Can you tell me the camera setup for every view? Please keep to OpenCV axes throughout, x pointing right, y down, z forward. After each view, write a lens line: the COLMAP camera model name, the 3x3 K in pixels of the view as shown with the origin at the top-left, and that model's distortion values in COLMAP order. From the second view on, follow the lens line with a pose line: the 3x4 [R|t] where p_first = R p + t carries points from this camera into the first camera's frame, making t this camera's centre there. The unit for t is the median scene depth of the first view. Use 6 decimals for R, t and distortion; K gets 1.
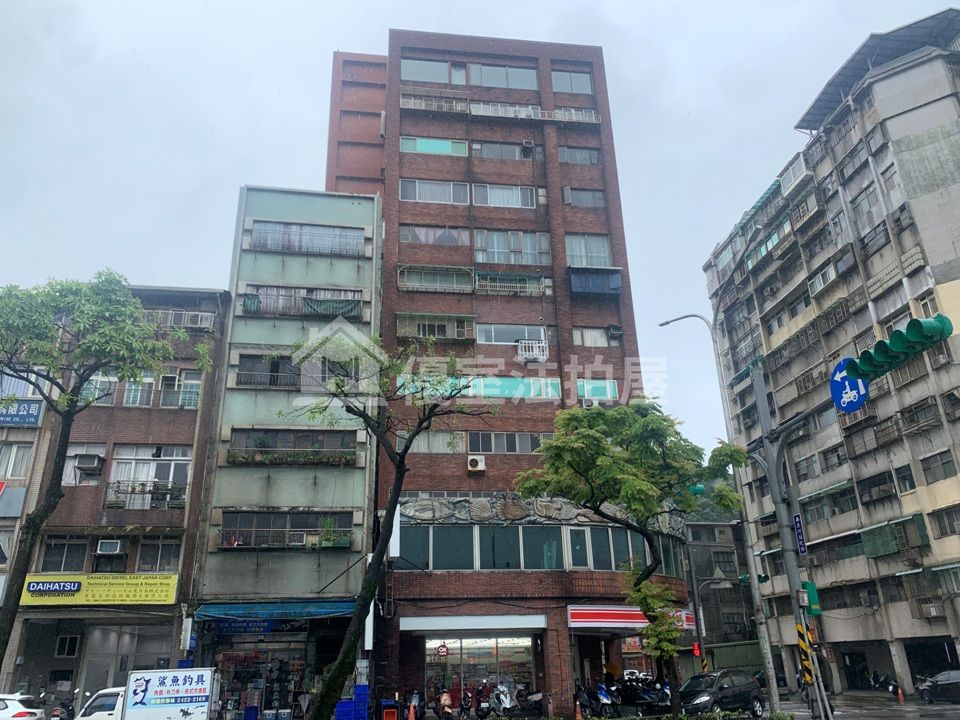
lens RADIAL K [[741.9, 0, 471.9], [0, 741.9, 358.9], [0, 0, 1]] dist [0.009644, -0.011826]
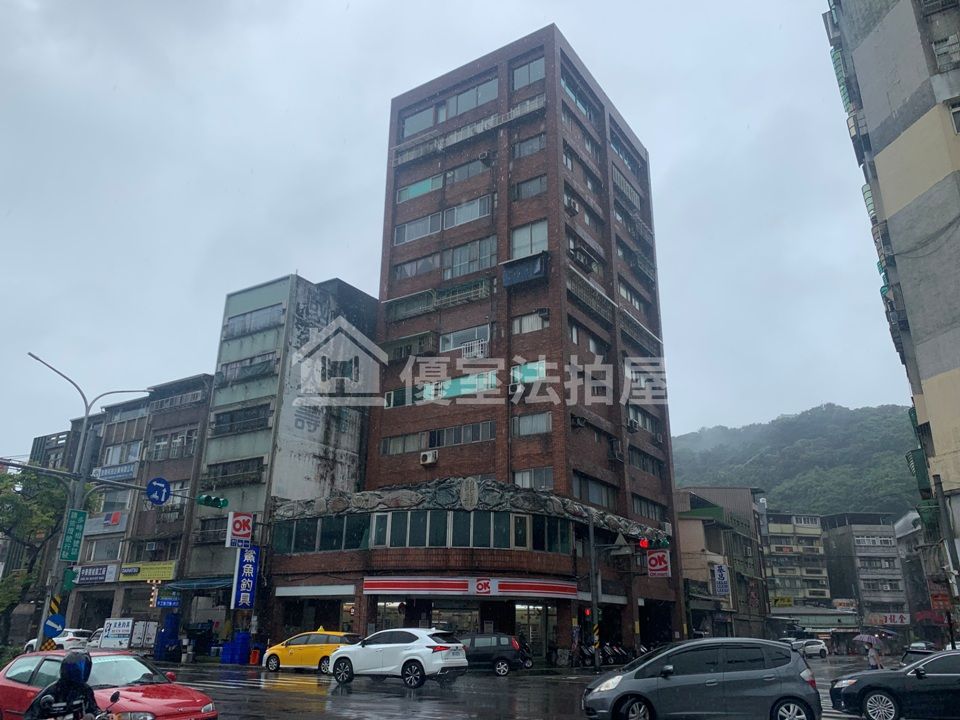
lens RADIAL K [[743.2, 0, 478.6], [0, 743.2, 350.8], [0, 0, 1]] dist [0.004149, -0.001702]
pose [[0.752726, -0.201955, -0.626592, 0.766320], [0.224764, 0.973431, -0.043734, 0.039475], [0.618776, -0.107915, 0.778120, 0.124418]]
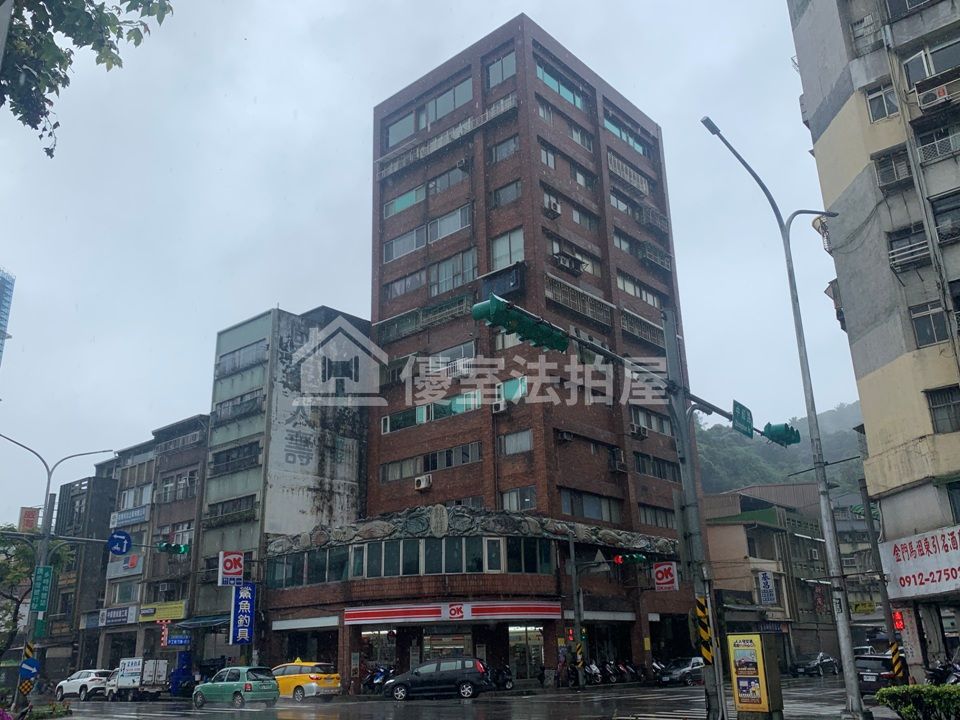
lens RADIAL K [[850.9, 0, 480.0], [0, 850.9, 360.0], [0, 0, 1]] dist [0.013182, -0.021012]
pose [[0.651229, -0.245331, -0.718132, 0.972129], [0.303642, 0.951489, -0.049698, 0.045862], [0.695488, -0.185690, 0.694130, 0.148511]]
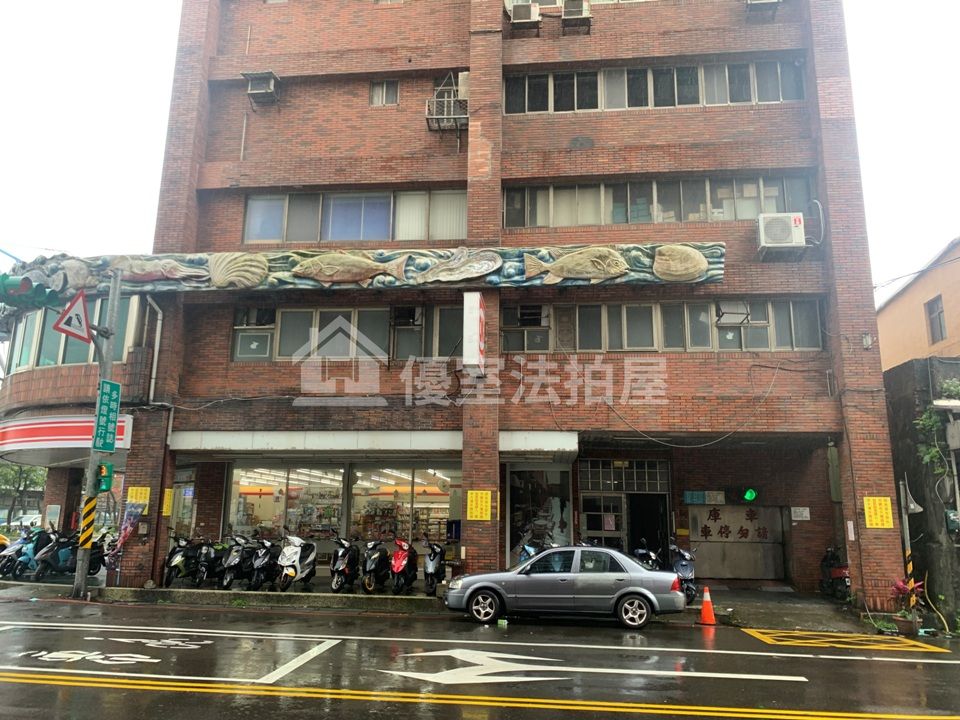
lens RADIAL K [[714.9, 0, 473.4], [0, 714.9, 341.9], [0, 0, 1]] dist [0.110392, -0.192971]
pose [[-0.244003, -0.222930, -0.943804, 0.581608], [0.362760, 0.881584, -0.302018, 0.451925], [0.899371, -0.416067, -0.134239, 1.105971]]
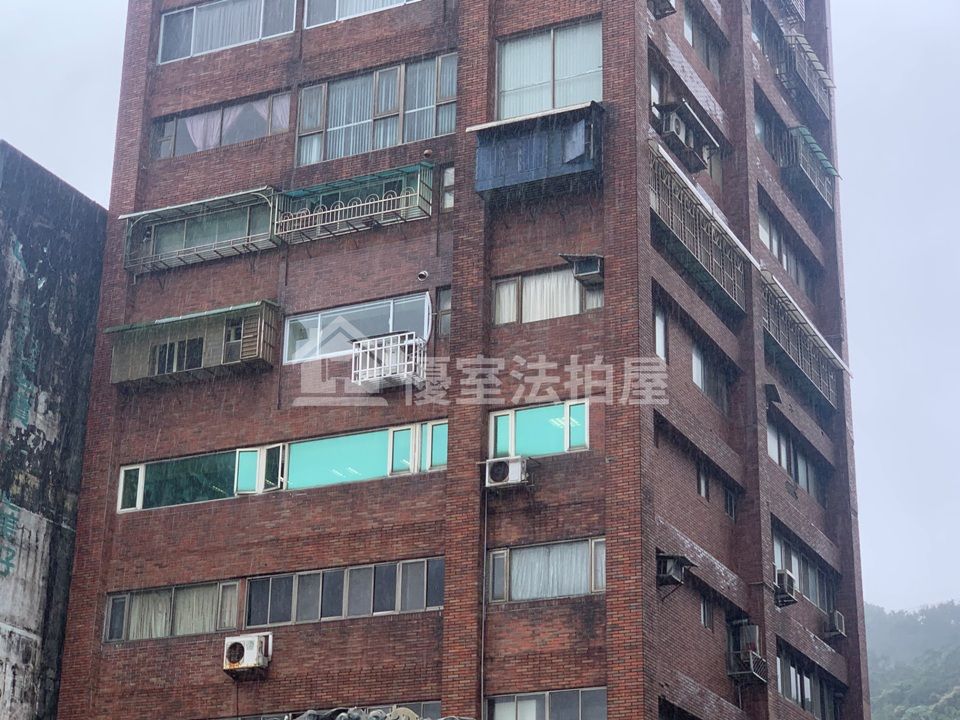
lens RADIAL K [[1974.0, 0, 480.0], [0, 1974.0, 360.0], [0, 0, 1]] dist [-0.369850, 3.466214]
pose [[0.835125, -0.168015, -0.523772, 0.668458], [0.177354, 0.983602, -0.032738, 0.031781], [0.520684, -0.065553, 0.851229, 0.104182]]
